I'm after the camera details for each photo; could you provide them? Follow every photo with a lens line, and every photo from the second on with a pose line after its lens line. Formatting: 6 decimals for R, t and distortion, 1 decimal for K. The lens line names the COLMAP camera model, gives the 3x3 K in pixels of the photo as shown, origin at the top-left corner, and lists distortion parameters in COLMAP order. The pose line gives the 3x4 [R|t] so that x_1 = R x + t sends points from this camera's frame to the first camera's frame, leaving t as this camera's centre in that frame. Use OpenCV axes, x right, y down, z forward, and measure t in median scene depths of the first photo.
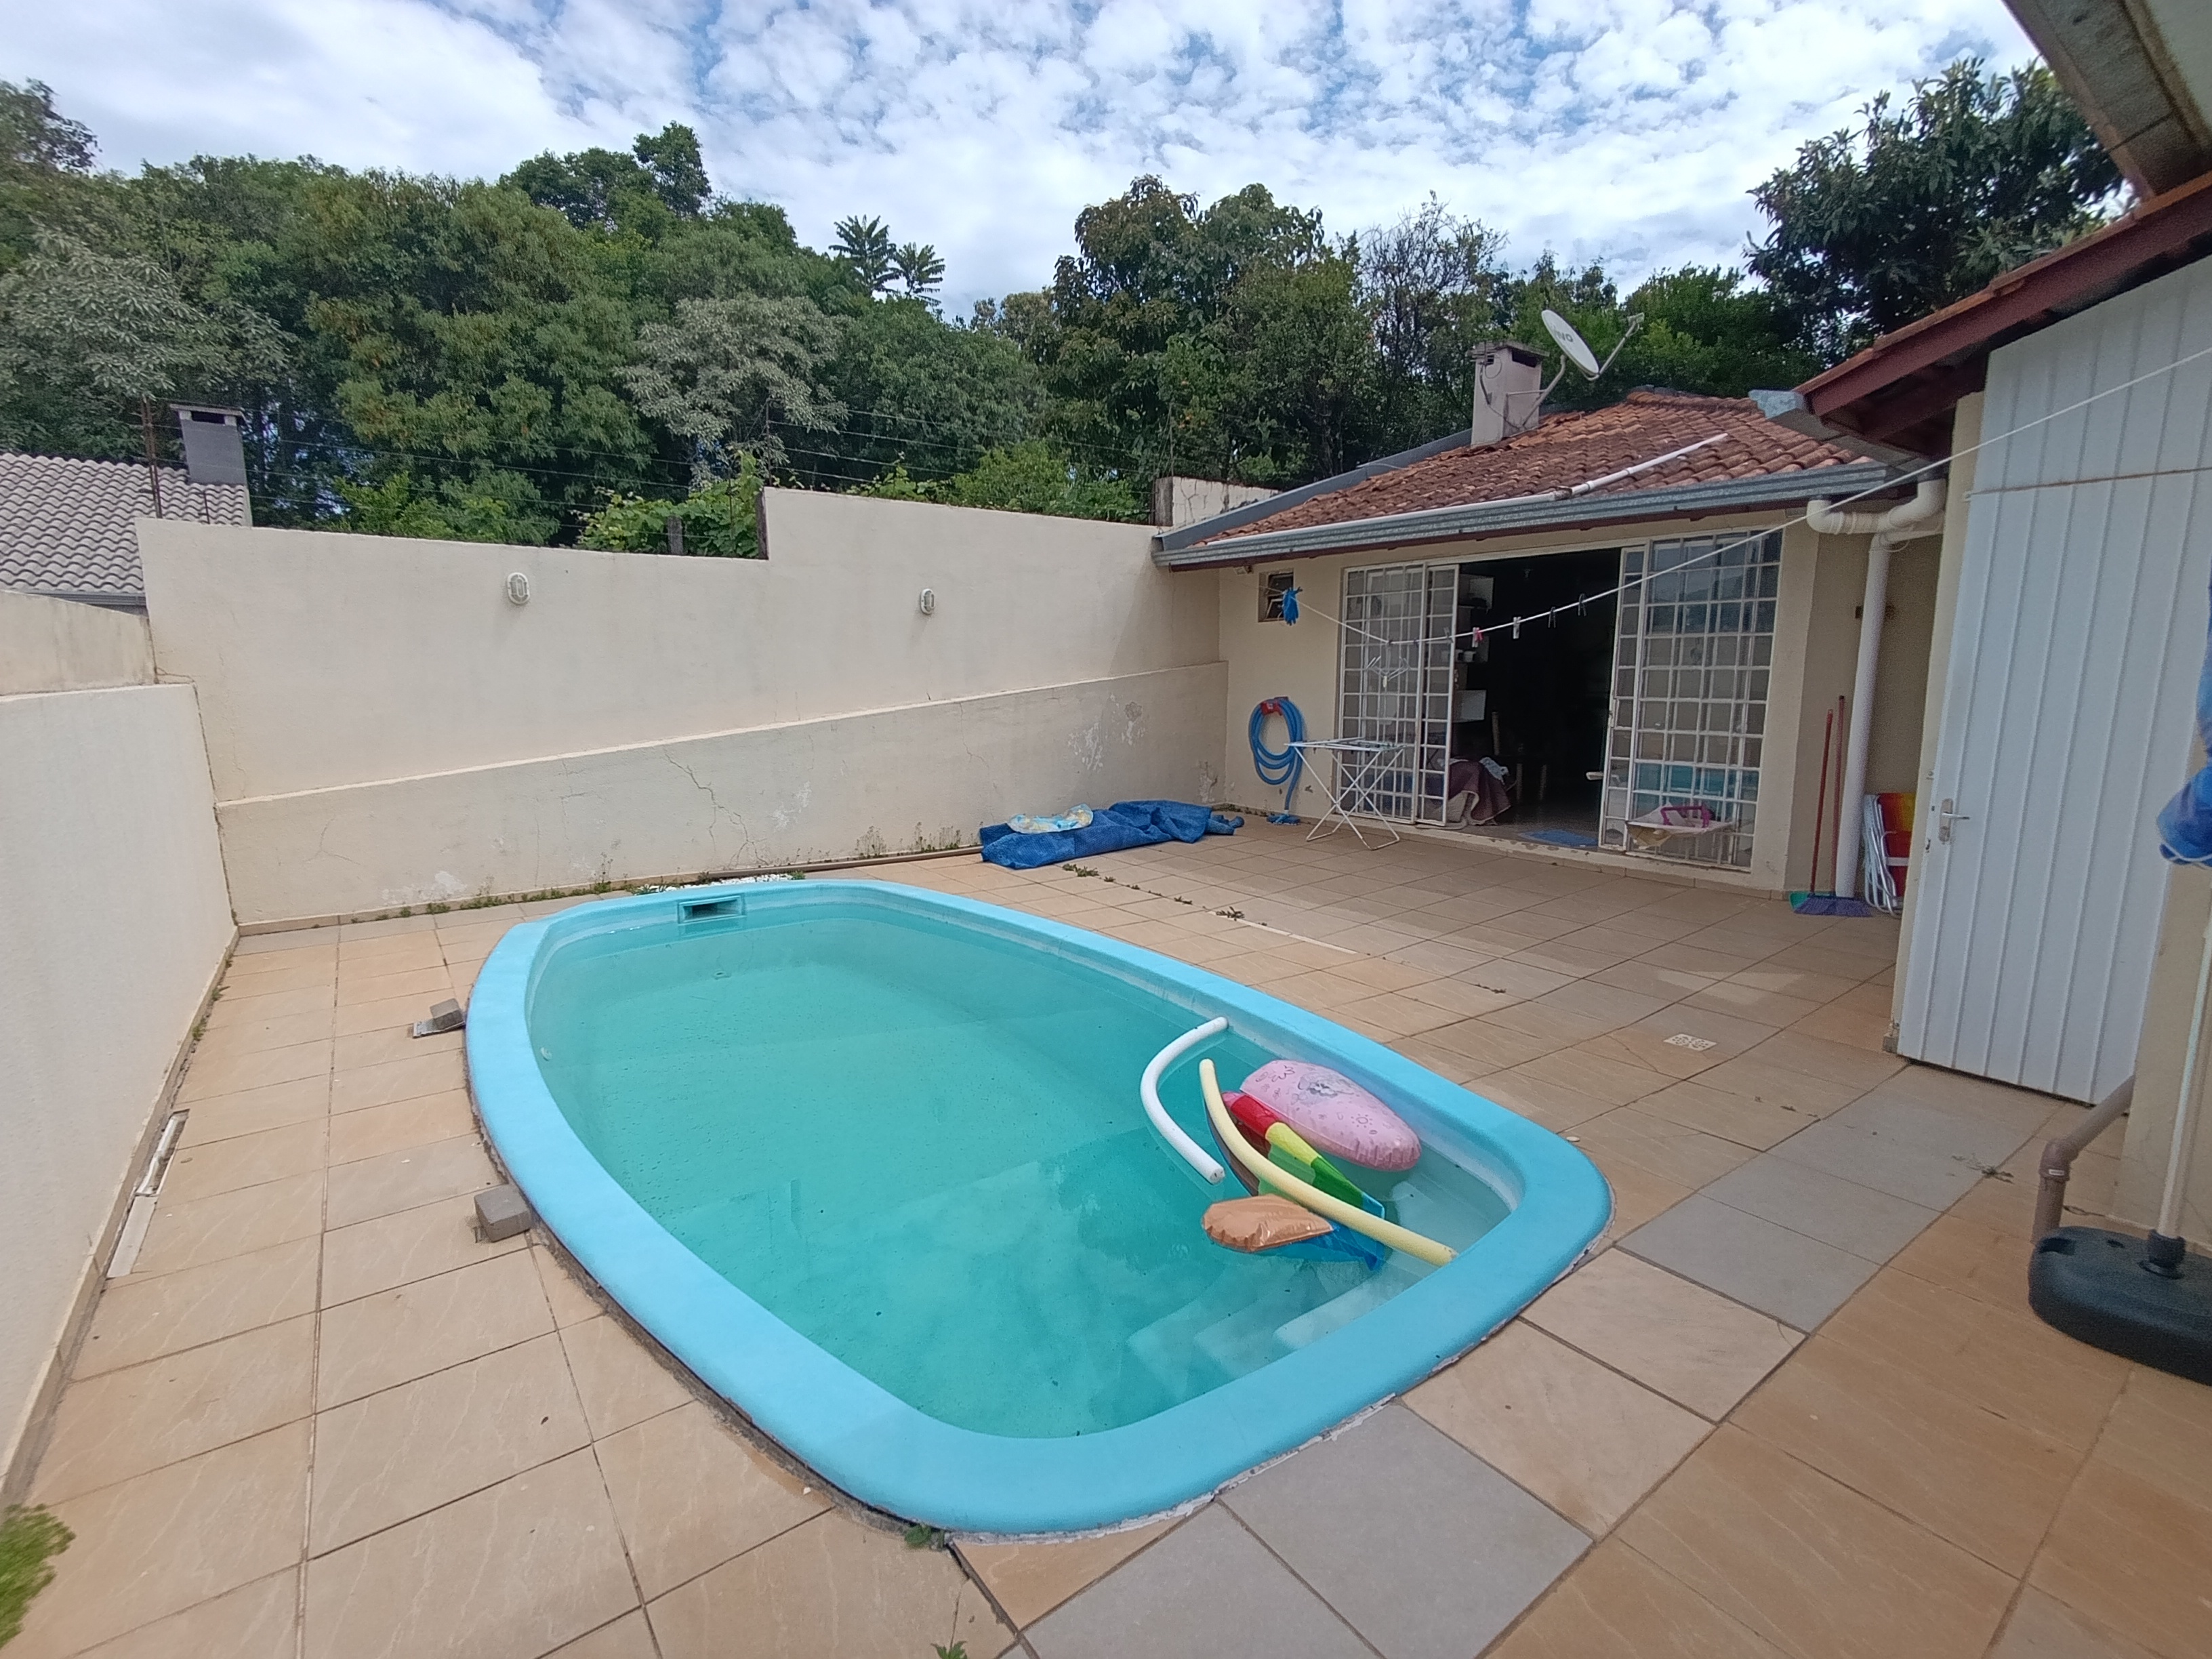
lens RADIAL K [[1017.2, 0, 1109.6], [0, 1017.2, 837.0], [0, 0, 1]] dist [0.001260, -0.000103]
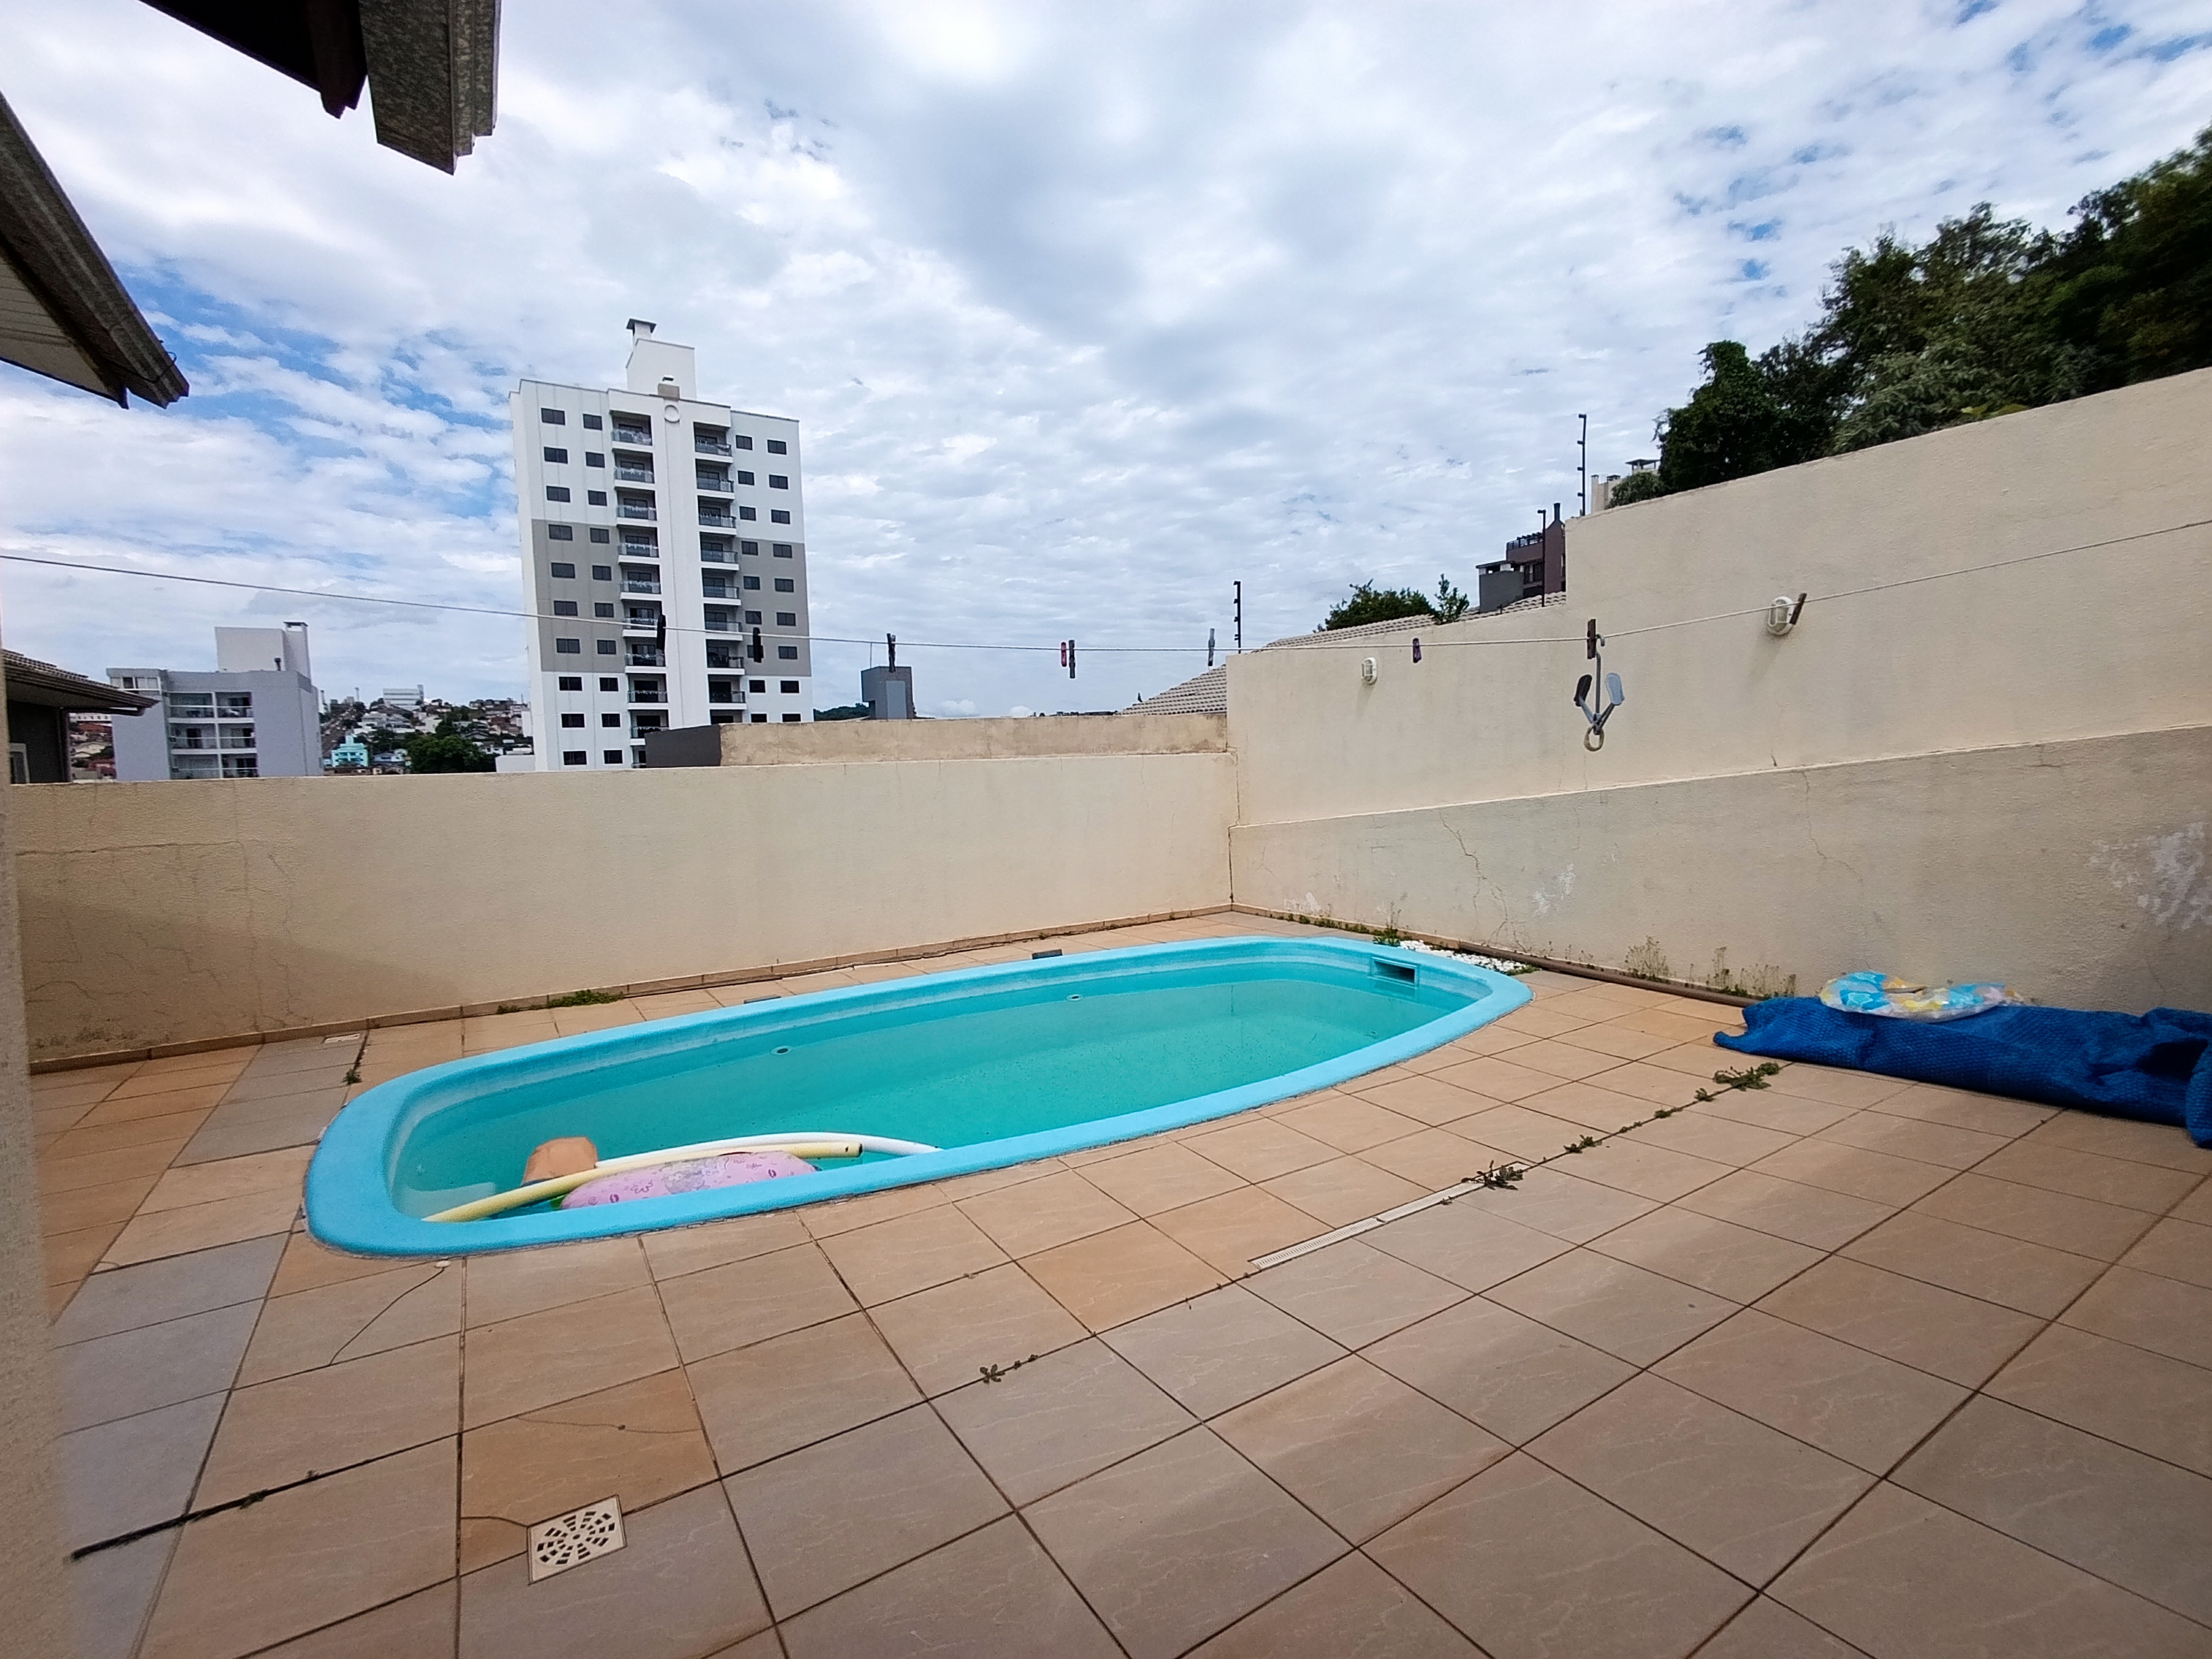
lens RADIAL K [[1017.2, 0, 1107.0], [0, 1017.2, 825.3], [0, 0, 1]] dist [0.001260, -0.000103]
pose [[-0.074050, 0.070072, -0.994790, 0.558821], [-0.131671, 0.988108, 0.079403, -0.103282], [0.988524, 0.136864, -0.063943, 0.693328]]
